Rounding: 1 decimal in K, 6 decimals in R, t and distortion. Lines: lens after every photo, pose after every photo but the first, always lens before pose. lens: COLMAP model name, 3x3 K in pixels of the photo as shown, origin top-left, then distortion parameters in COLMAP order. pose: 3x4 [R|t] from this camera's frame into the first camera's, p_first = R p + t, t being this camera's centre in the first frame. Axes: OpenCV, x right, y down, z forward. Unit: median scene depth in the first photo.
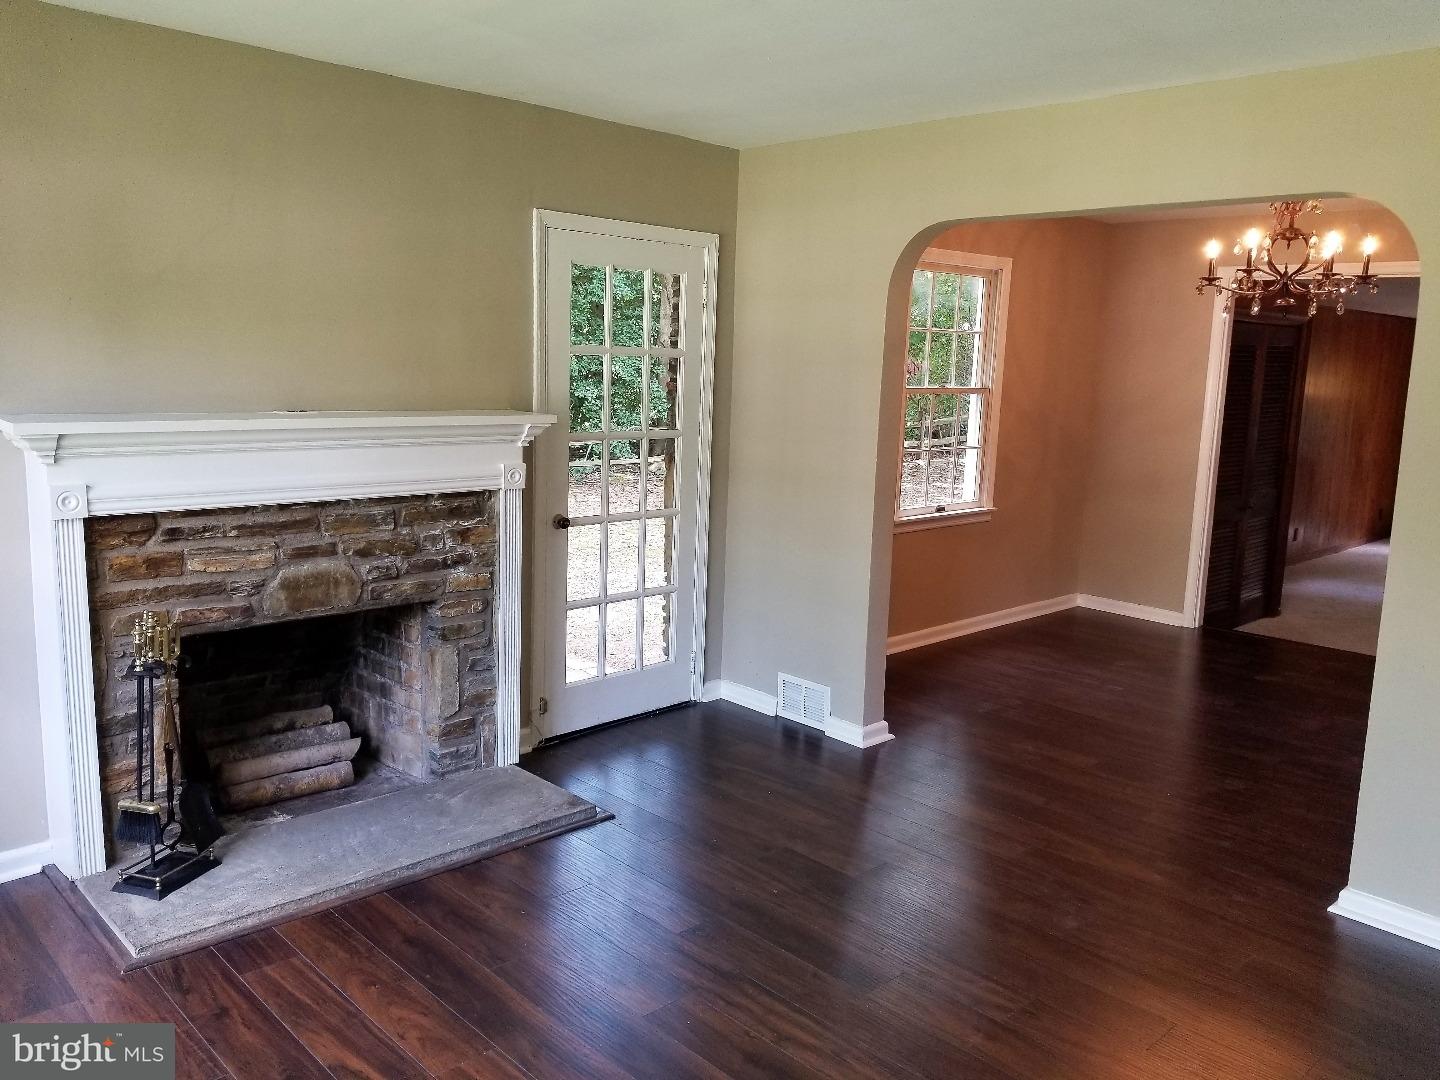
lens RADIAL K [[1127.7, 0, 717.6], [0, 1127.7, 527.4], [0, 0, 1]] dist [0.038839, -0.087085]
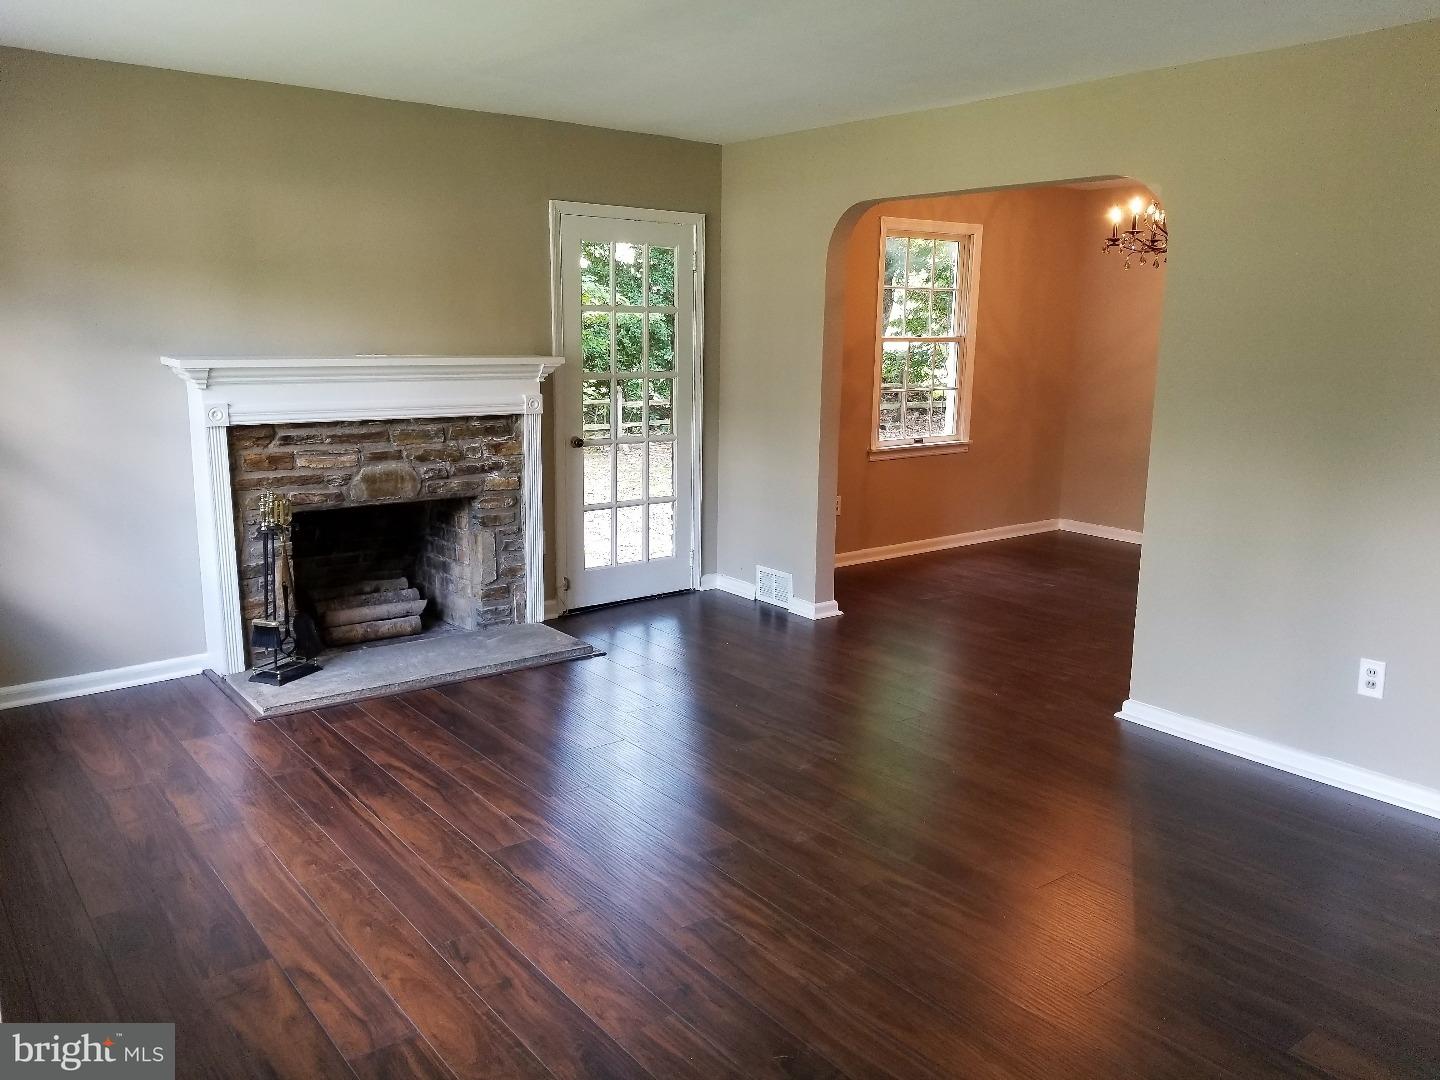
lens RADIAL K [[1127.7, 0, 730.6], [0, 1127.7, 541.4], [0, 0, 1]] dist [0.038839, -0.087085]
pose [[0.995322, 0.001539, -0.096599, 0.188242], [0.002266, 0.999226, 0.039260, 0.068167], [0.096584, -0.039295, 0.994549, -0.325928]]
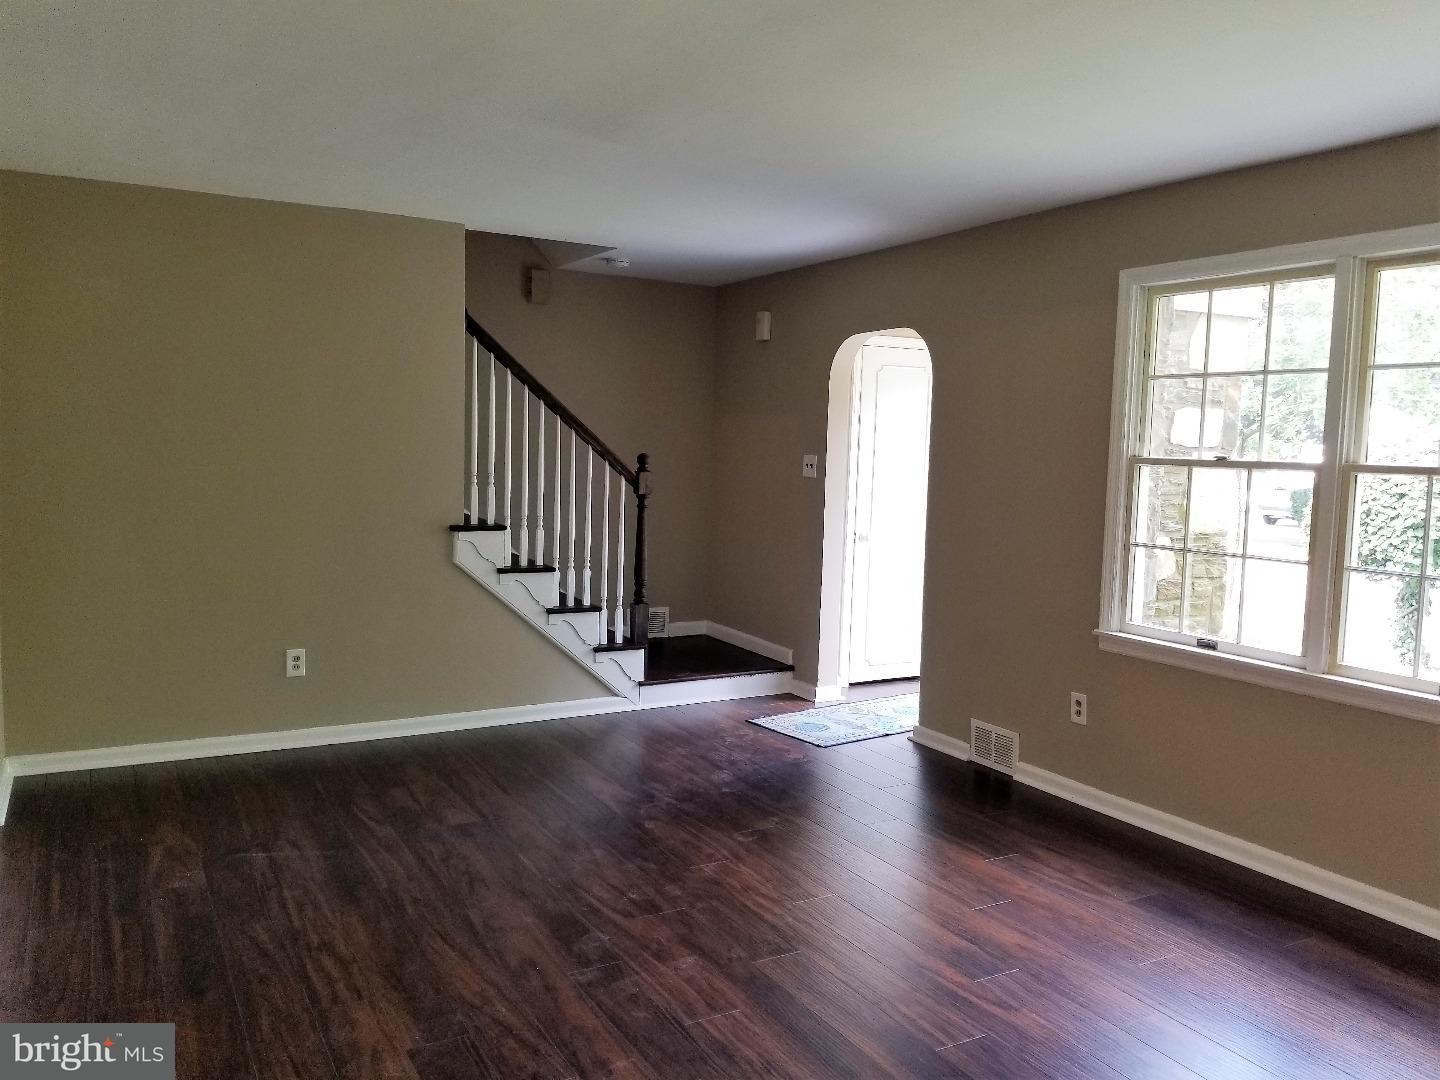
lens RADIAL K [[1127.7, 0, 723.1], [0, 1127.7, 538.6], [0, 0, 1]] dist [0.038839, -0.087085]
pose [[-0.966277, -0.077125, 0.245683, -0.051489], [-0.015799, 0.970052, 0.242382, -0.171057], [-0.257019, 0.230326, -0.938558, 1.274885]]
